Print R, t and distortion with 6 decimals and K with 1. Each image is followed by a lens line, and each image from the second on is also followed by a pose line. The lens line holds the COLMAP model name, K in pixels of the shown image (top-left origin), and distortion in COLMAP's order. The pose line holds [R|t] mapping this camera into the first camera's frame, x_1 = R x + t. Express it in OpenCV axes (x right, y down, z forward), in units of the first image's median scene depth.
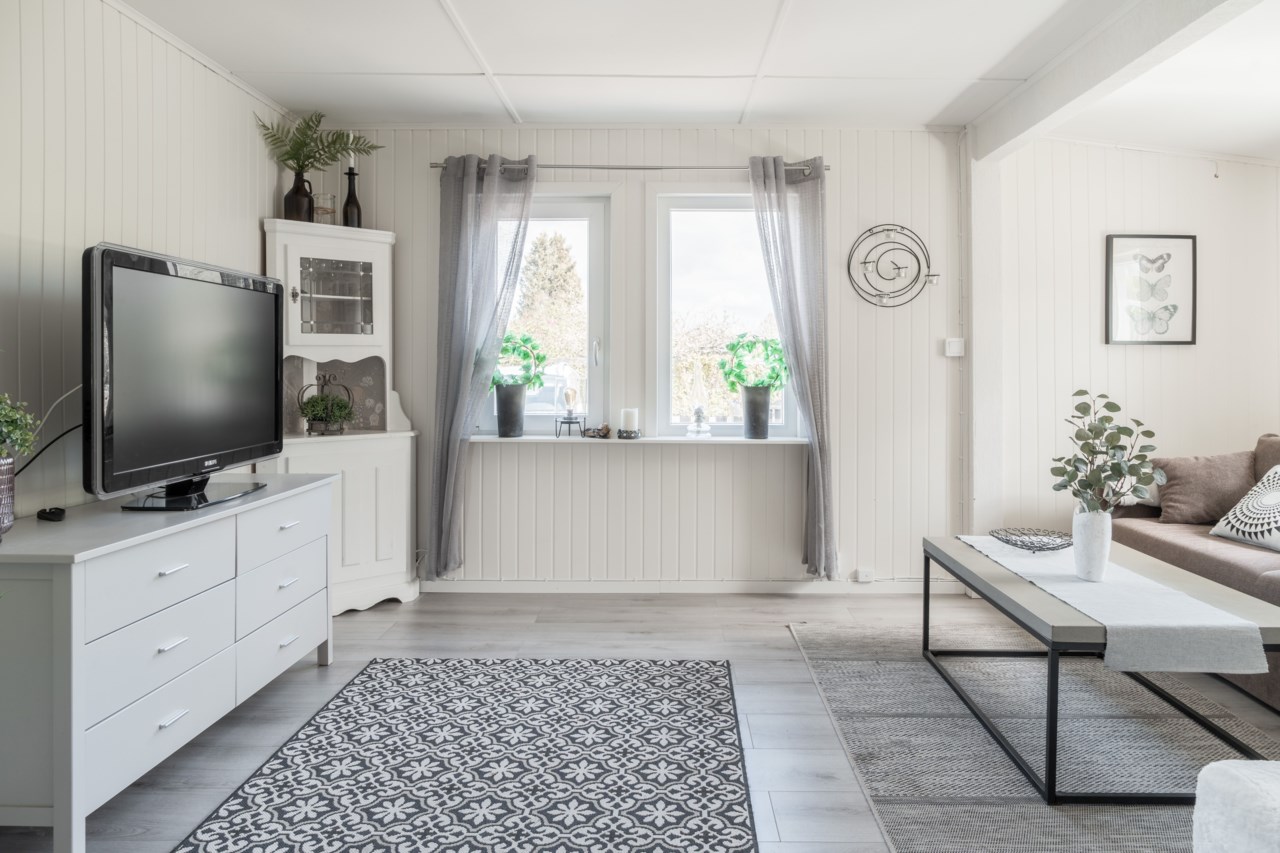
lens RADIAL K [[866.9, 0, 672.2], [0, 866.9, 373.3], [0, 0, 1]] dist [-0.012613, -0.006274]
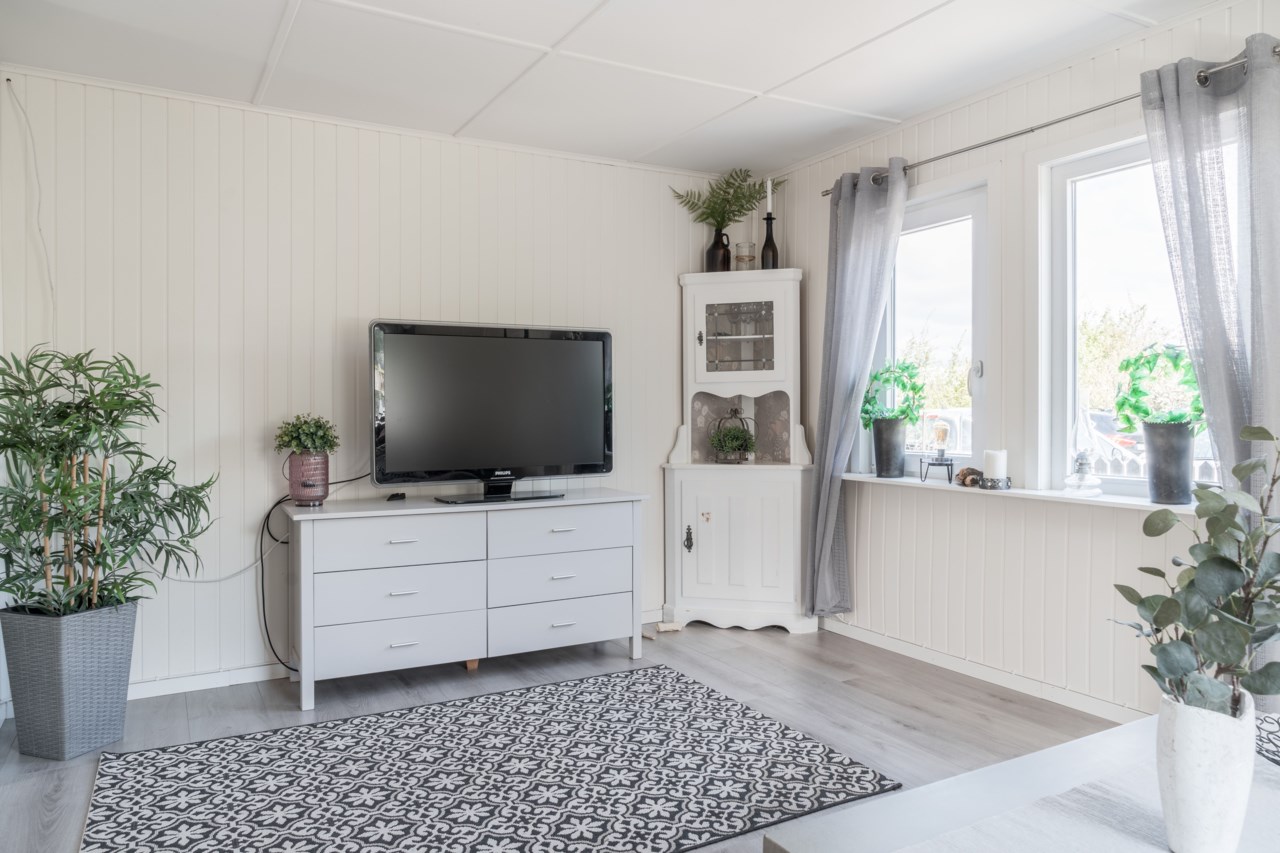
lens RADIAL K [[866.9, 0, 641.5], [0, 866.9, 423.0], [0, 0, 1]] dist [-0.012613, -0.006274]
pose [[0.490734, 0.008184, -0.871271, 0.472743], [0.000113, 0.999955, 0.009456, 0.008805], [0.871309, -0.004739, 0.490711, 0.341568]]
